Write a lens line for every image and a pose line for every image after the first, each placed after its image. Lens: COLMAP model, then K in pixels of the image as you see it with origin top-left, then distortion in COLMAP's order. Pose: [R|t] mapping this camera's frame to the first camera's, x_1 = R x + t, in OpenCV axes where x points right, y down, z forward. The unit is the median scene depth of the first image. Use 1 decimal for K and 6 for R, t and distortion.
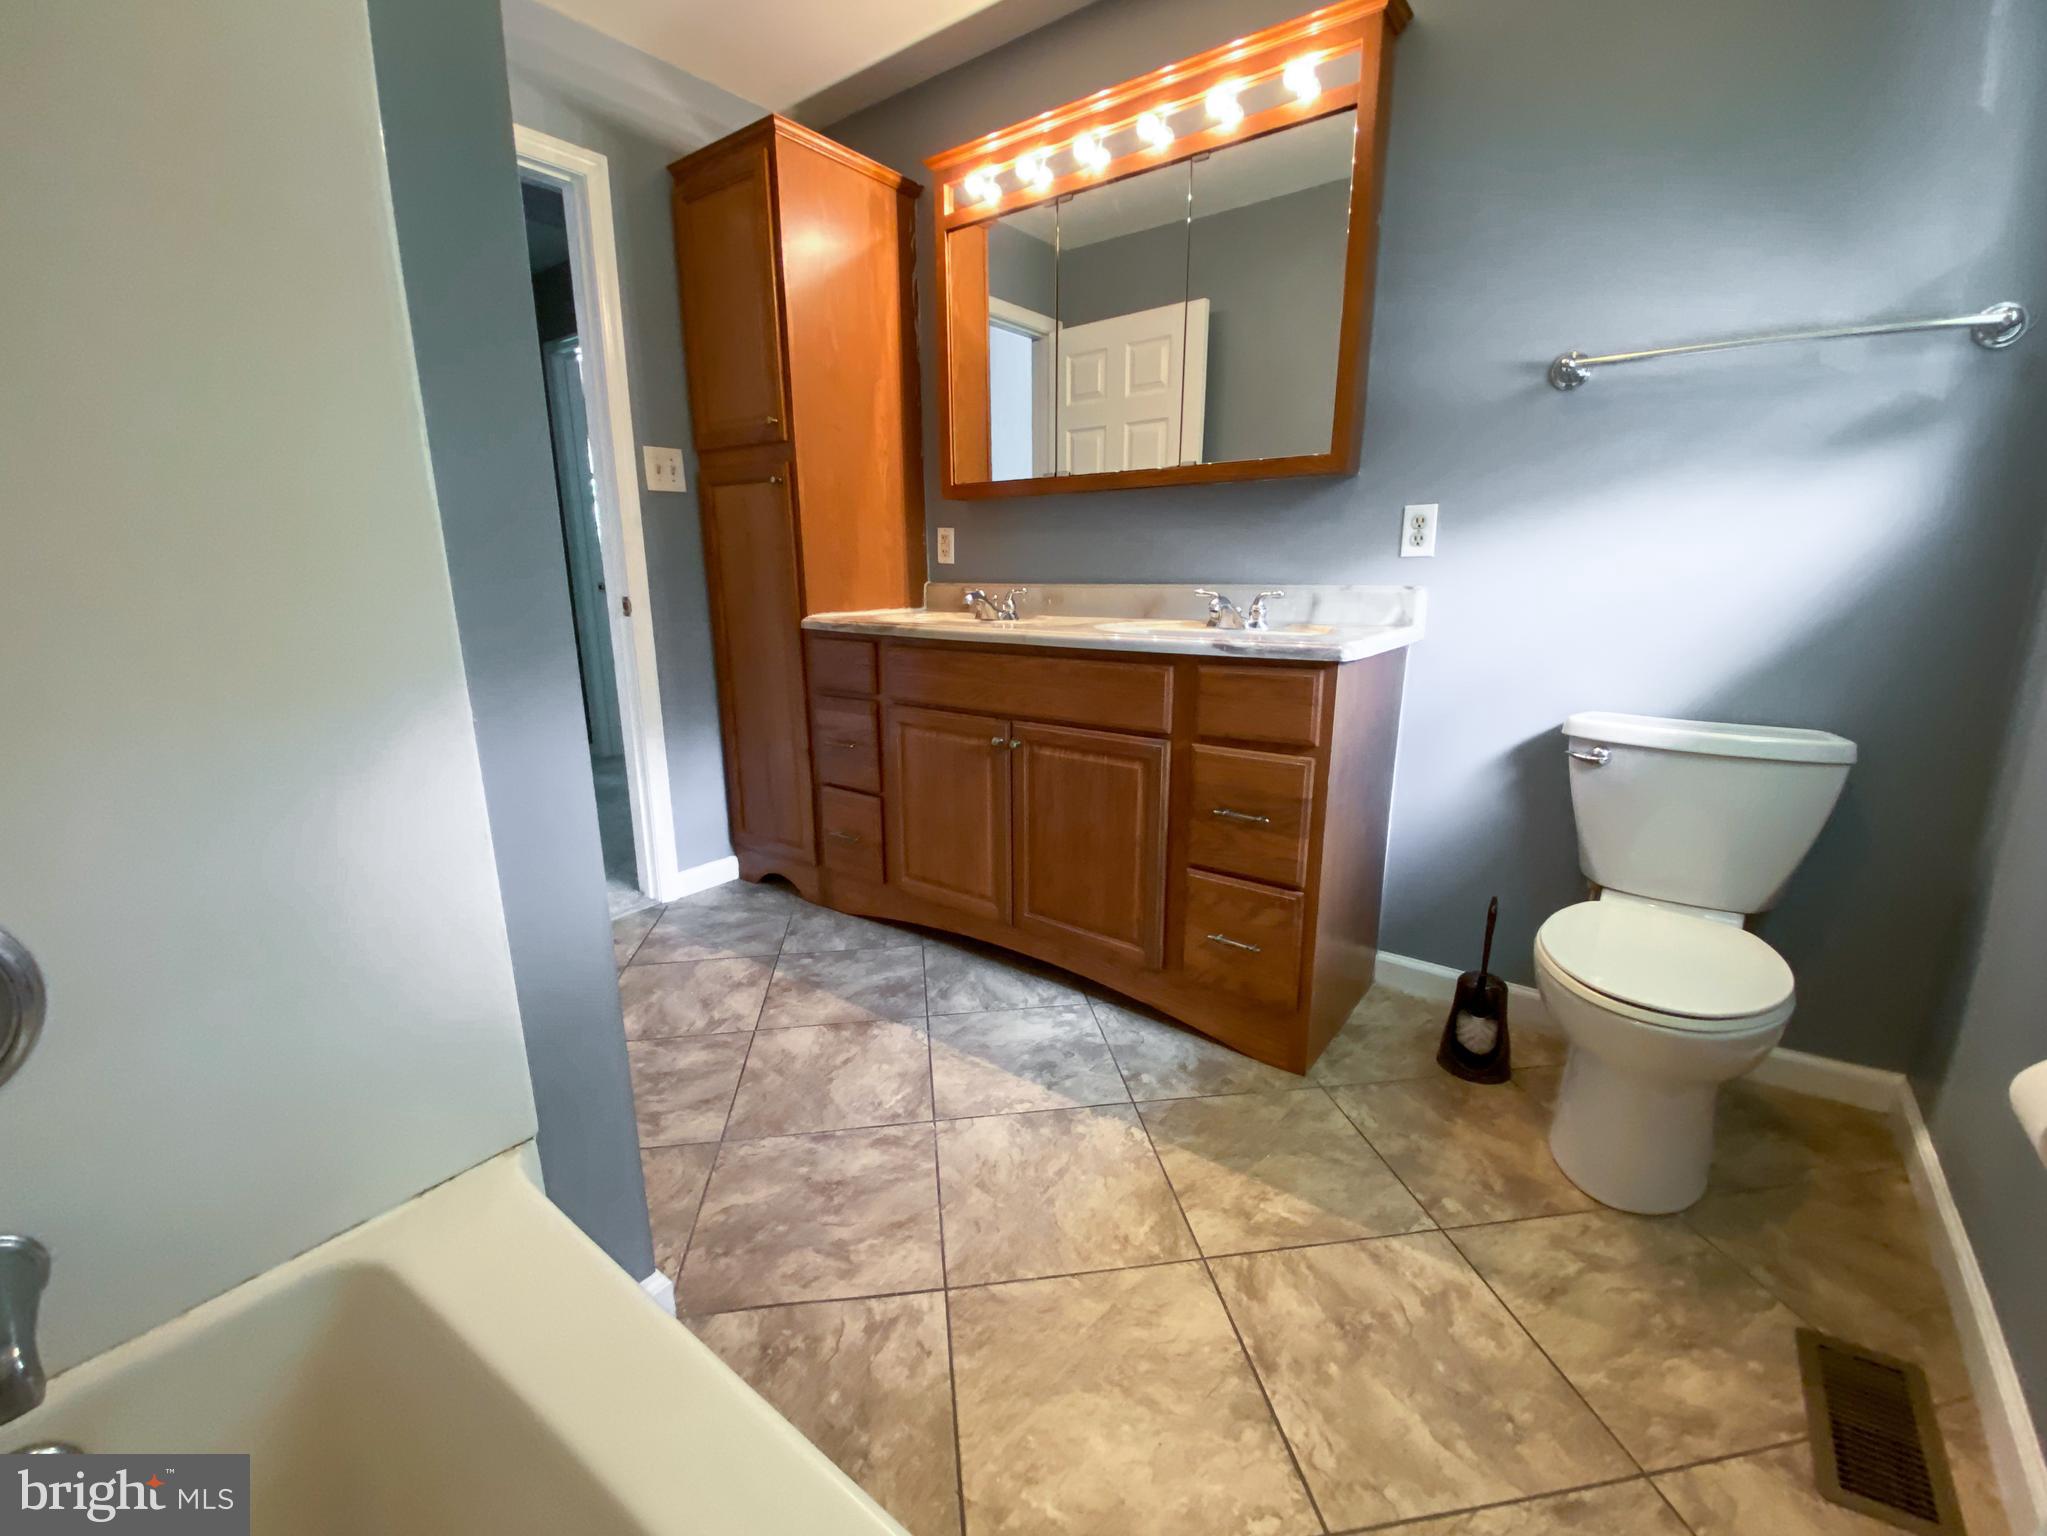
lens RADIAL K [[854.0, 0, 1016.5], [0, 854.0, 761.8], [0, 0, 1]] dist [0.004038, -0.007225]
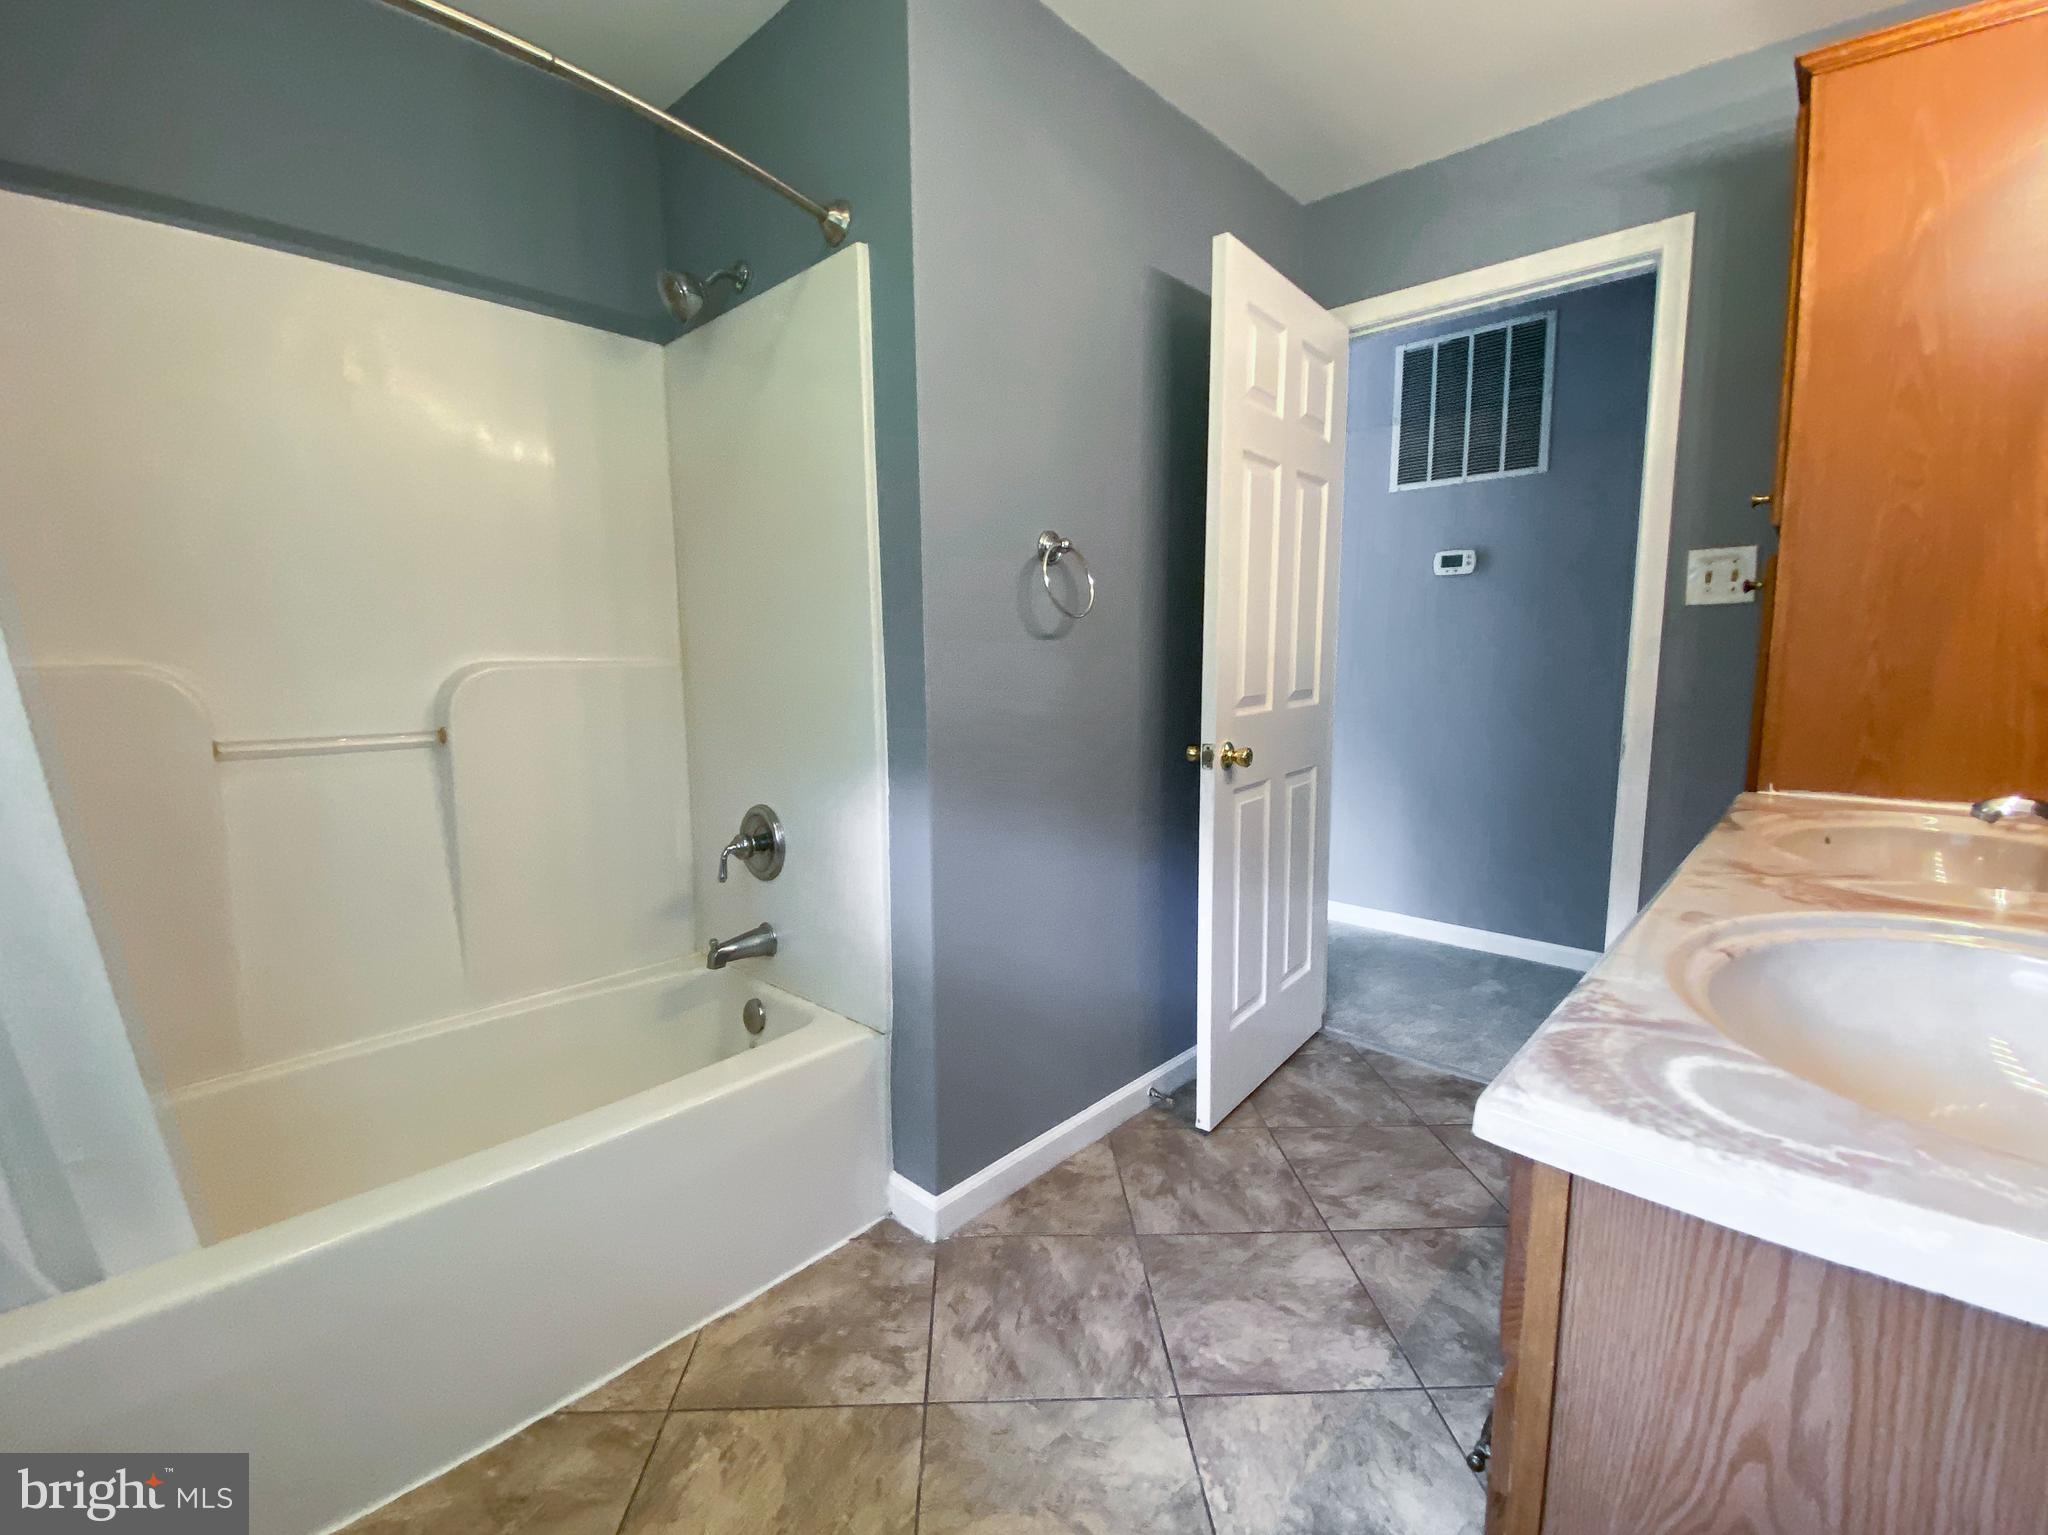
lens RADIAL K [[918.4, 0, 1020.9], [0, 918.4, 760.9], [0, 0, 1]] dist [-0.017669, -0.000257]
pose [[-0.093235, 0.139153, -0.985872, 0.689642], [-0.234199, 0.959337, 0.157556, -0.261740], [0.967708, 0.245580, -0.056854, 0.758141]]
